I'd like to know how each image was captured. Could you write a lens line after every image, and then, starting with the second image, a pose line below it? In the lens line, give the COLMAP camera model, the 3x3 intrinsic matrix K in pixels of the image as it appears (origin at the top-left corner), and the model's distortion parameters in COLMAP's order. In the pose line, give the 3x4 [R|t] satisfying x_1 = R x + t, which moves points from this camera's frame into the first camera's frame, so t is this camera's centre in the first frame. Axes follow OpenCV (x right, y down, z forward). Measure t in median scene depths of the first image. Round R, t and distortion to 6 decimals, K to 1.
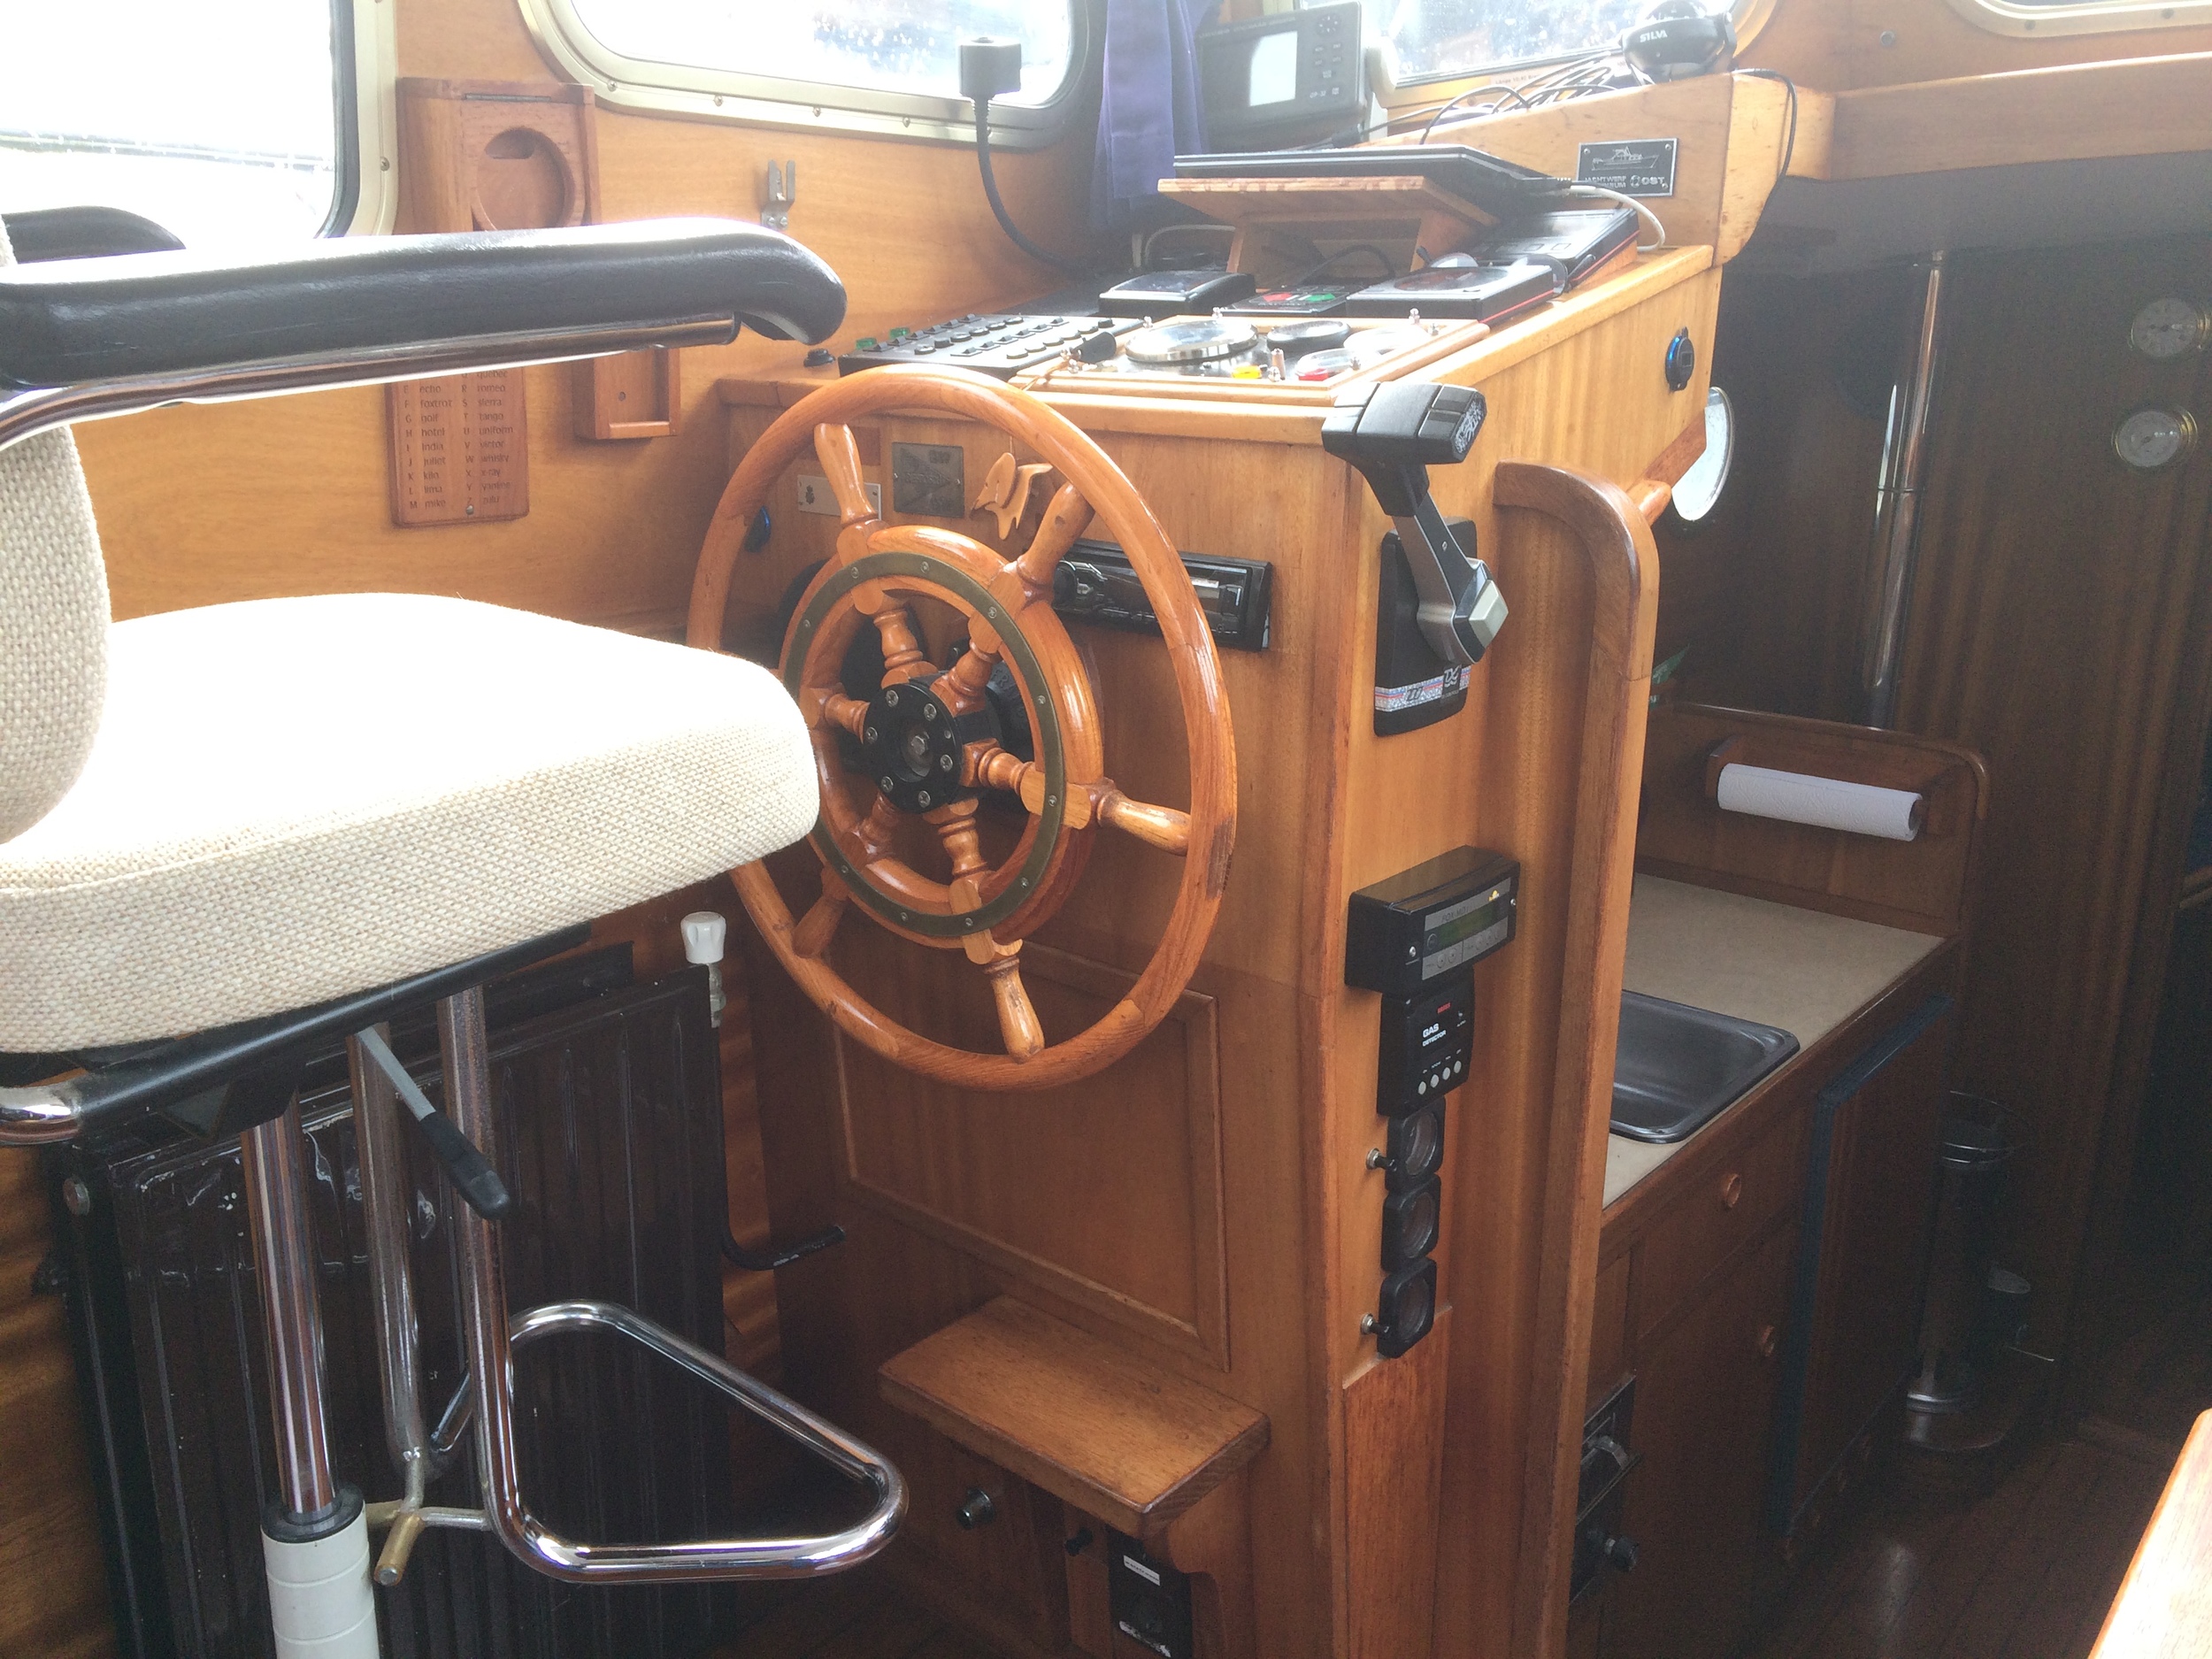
lens RADIAL K [[1847.9, 0, 1099.2], [0, 1847.9, 820.8], [0, 0, 1]] dist [0.097859, -0.130860]
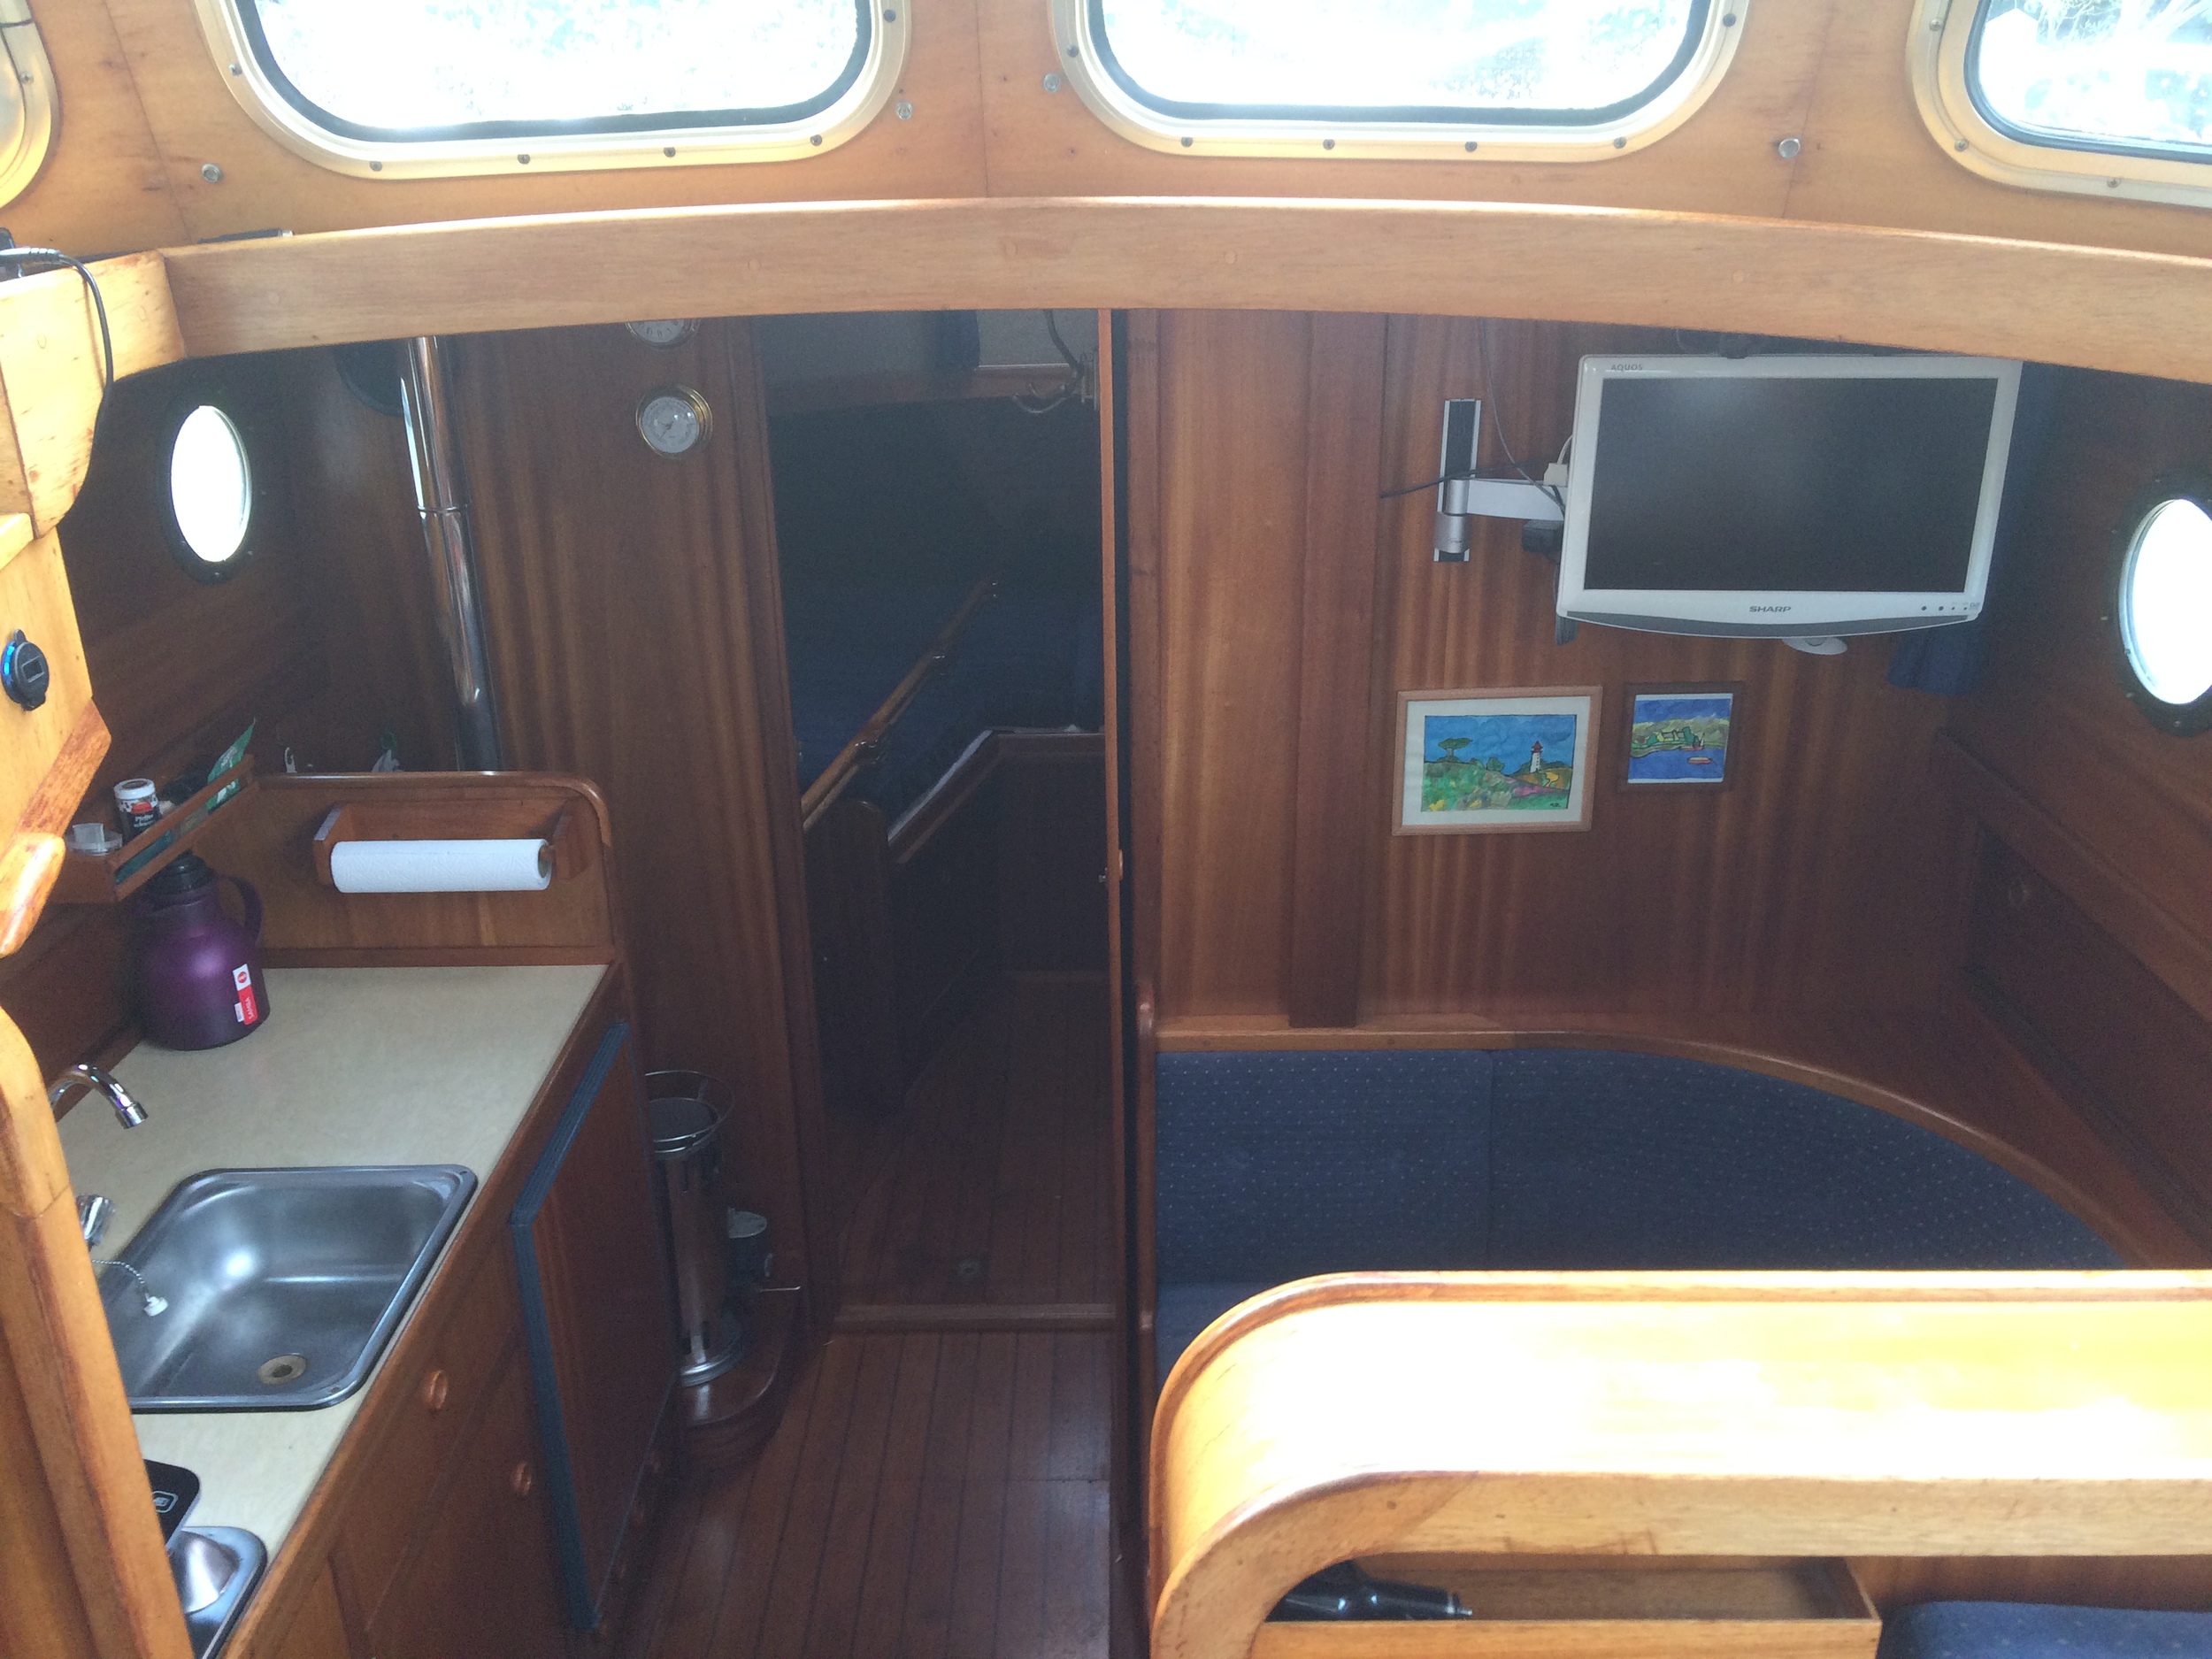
lens RADIAL K [[1847.9, 0, 1099.2], [0, 1847.9, 820.8], [0, 0, 1]] dist [0.097859, -0.130860]
pose [[0.768168, -0.263582, 0.583474, 0.116971], [0.197711, 0.964442, 0.175388, -0.149352], [-0.608957, -0.019368, 0.792967, 0.084128]]
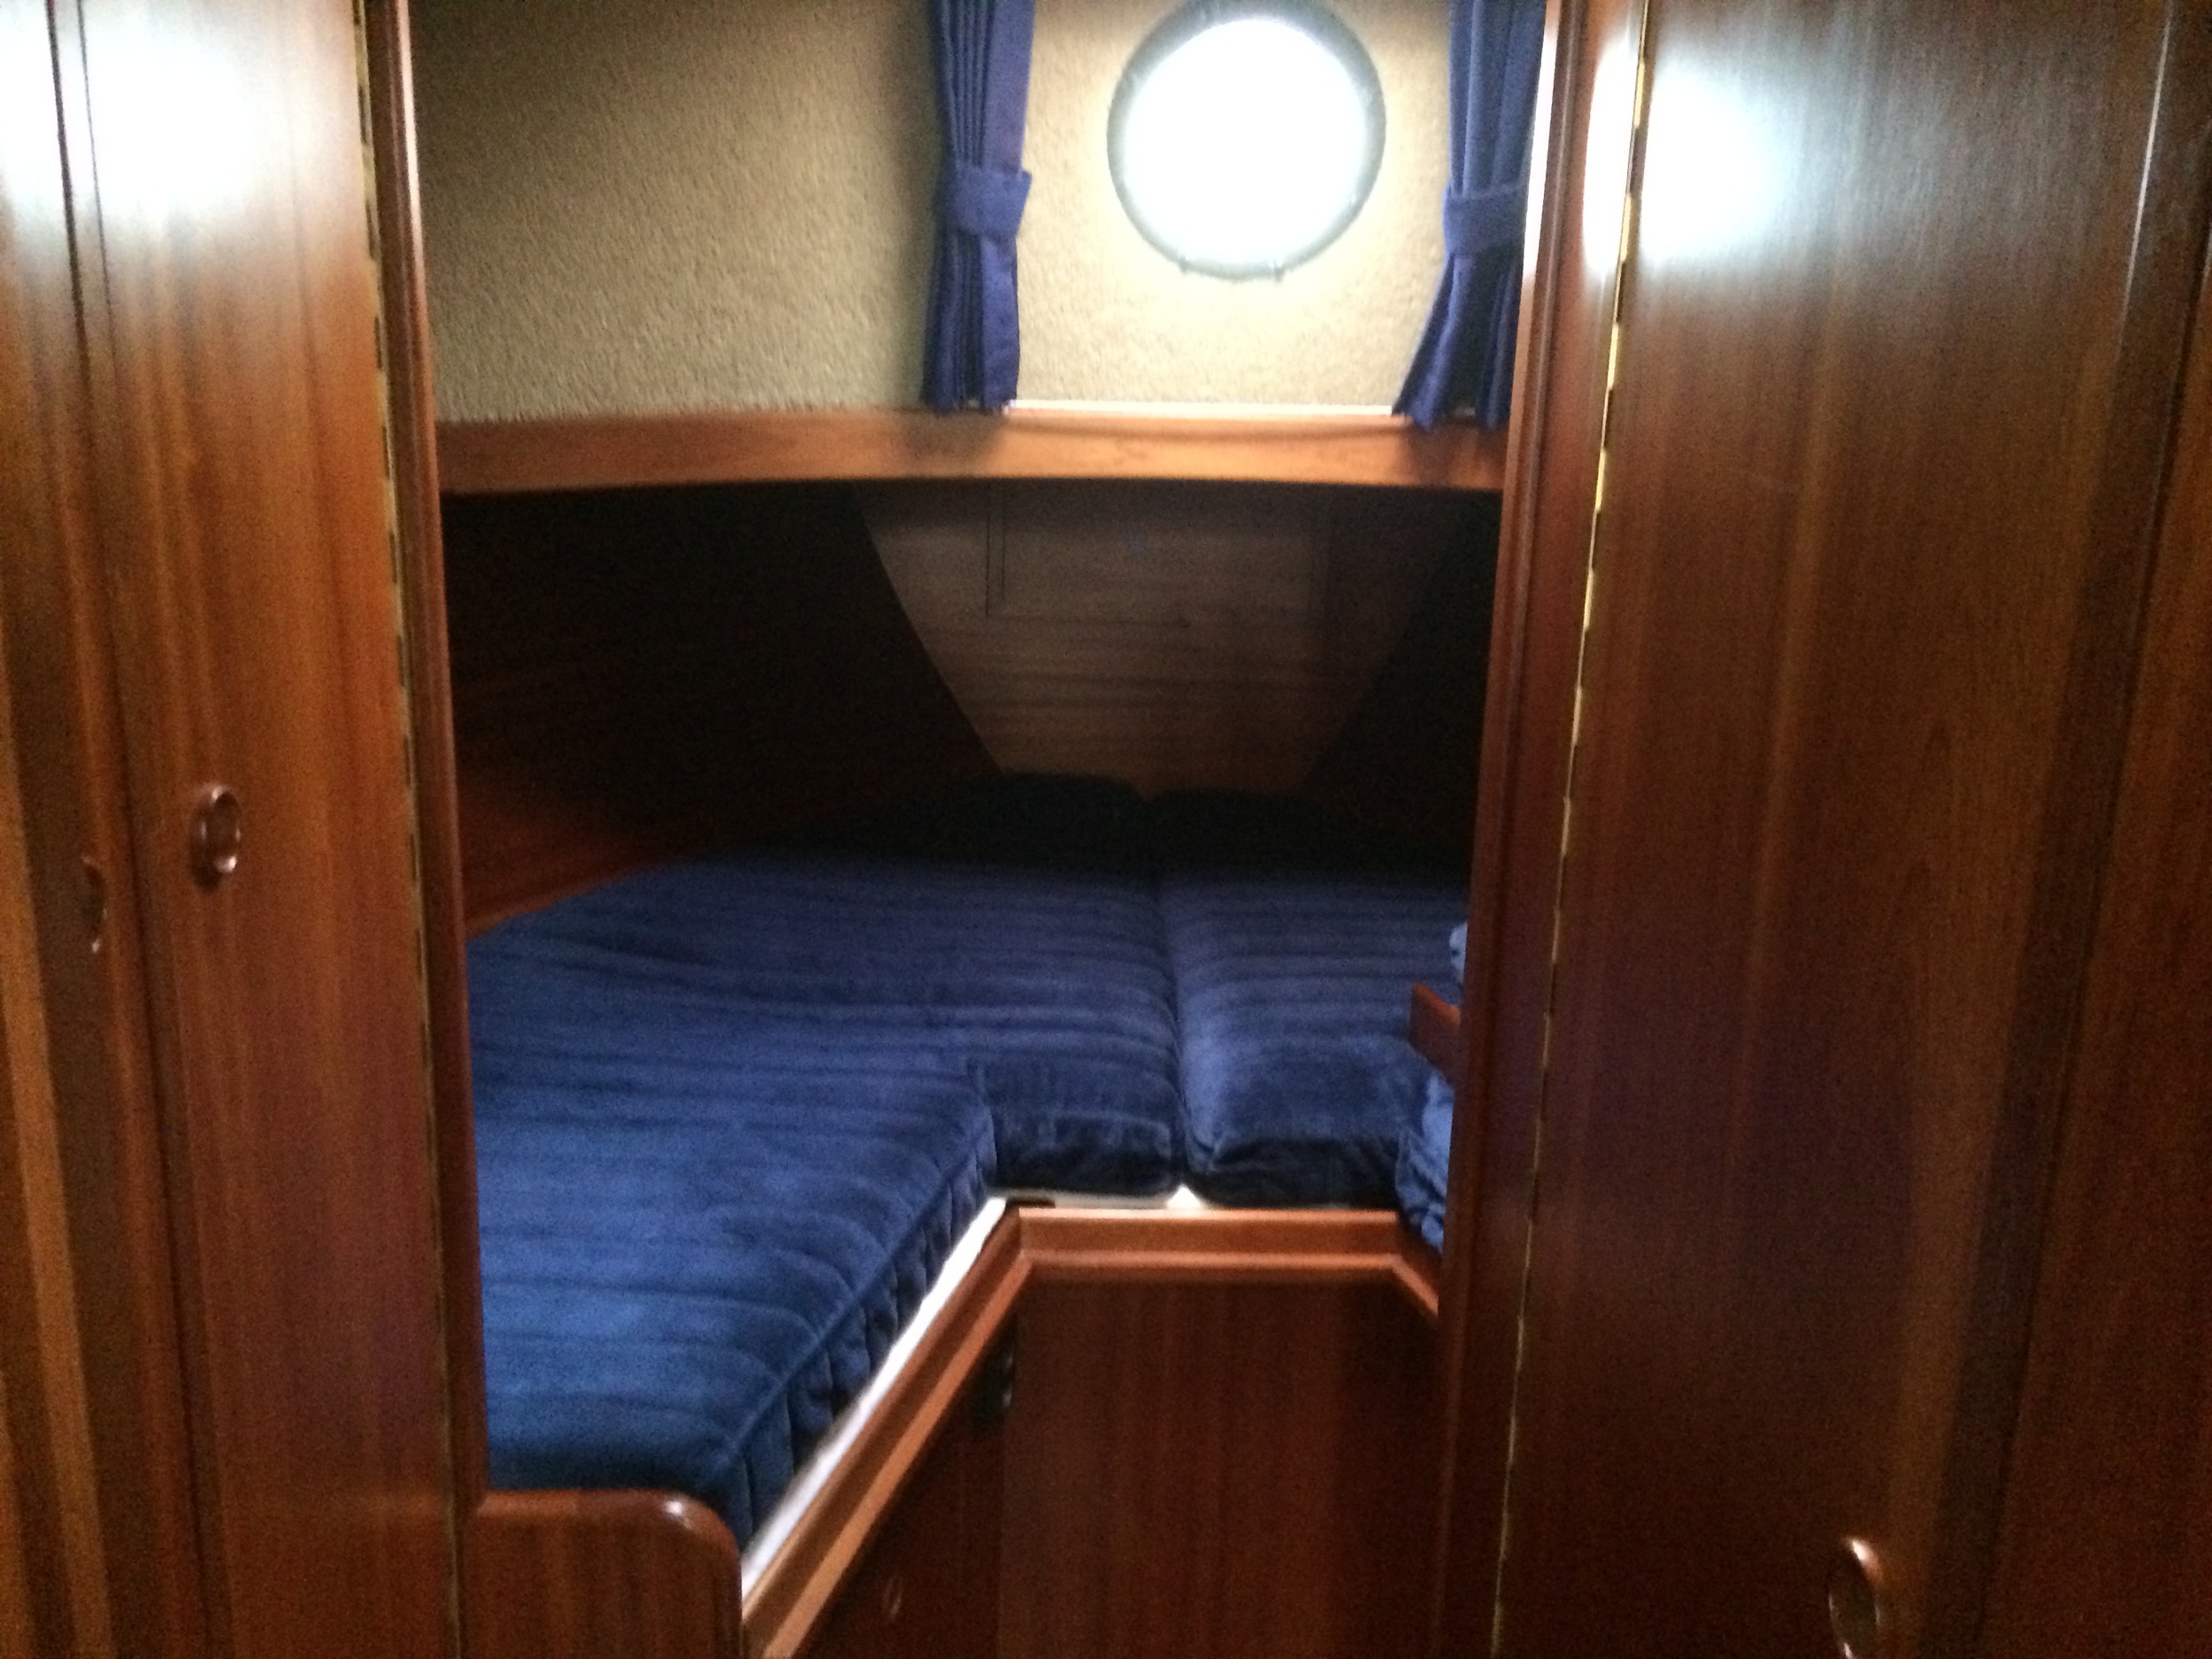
lens RADIAL K [[1847.9, 0, 1099.2], [0, 1847.9, 820.8], [0, 0, 1]] dist [0.097859, -0.130860]
pose [[0.741095, -0.146943, 0.655122, 0.665825], [0.166015, 0.985562, 0.033258, -0.118906], [-0.650551, 0.084113, 0.754790, 0.974661]]
